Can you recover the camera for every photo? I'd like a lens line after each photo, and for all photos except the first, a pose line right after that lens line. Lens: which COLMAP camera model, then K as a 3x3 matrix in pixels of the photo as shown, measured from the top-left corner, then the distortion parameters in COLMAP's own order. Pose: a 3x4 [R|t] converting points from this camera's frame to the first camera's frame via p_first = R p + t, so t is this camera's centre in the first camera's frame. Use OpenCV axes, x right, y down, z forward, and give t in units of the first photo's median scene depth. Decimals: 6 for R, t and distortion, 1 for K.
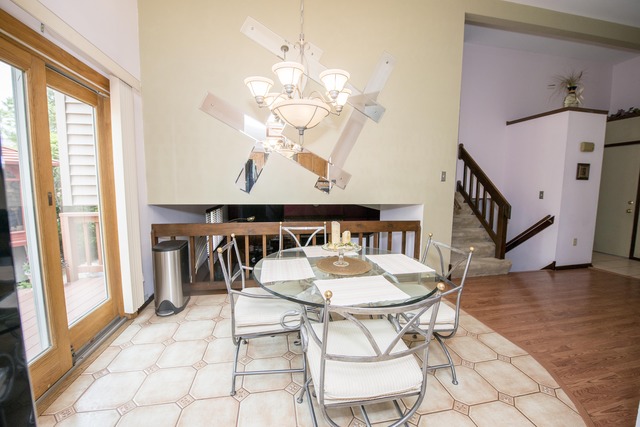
lens RADIAL K [[250.9, 0, 310.7], [0, 250.9, 211.0], [0, 0, 1]] dist [-0.023041, -0.000034]
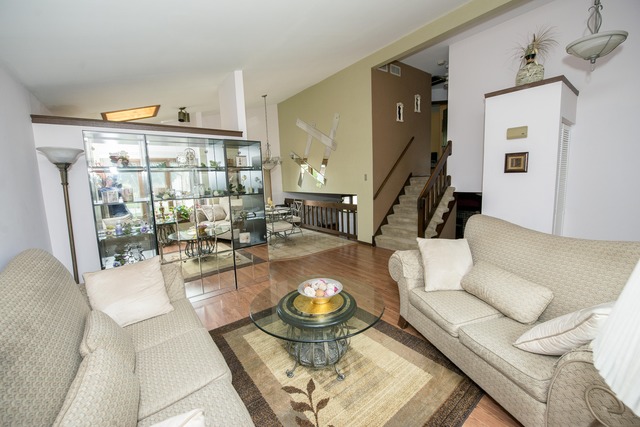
lens RADIAL K [[250.9, 0, 310.7], [0, 250.9, 211.0], [0, 0, 1]] dist [-0.023041, -0.000034]
pose [[0.438405, 0.087346, -0.894523, 1.580053], [-0.051067, 0.996080, 0.072234, -0.022375], [0.897326, 0.014013, 0.441147, 0.003218]]
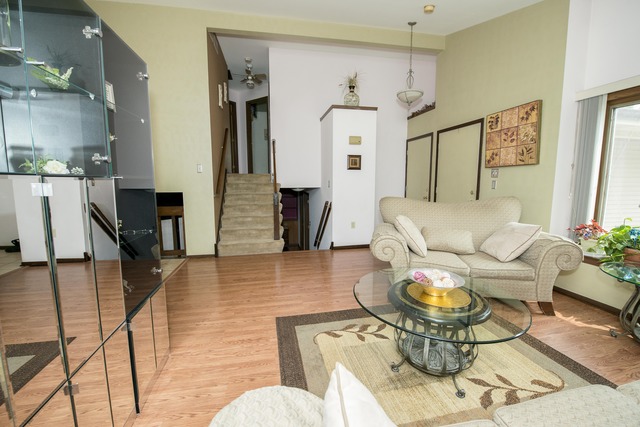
lens RADIAL K [[260.5, 0, 315.7], [0, 260.5, 209.9], [0, 0, 1]] dist [-0.021852, -0.000250]
pose [[0.999919, -0.012696, 0.000443, 0.936552], [0.012689, 0.999831, 0.013336, 0.040239], [-0.000612, -0.013329, 0.999911, -0.205879]]
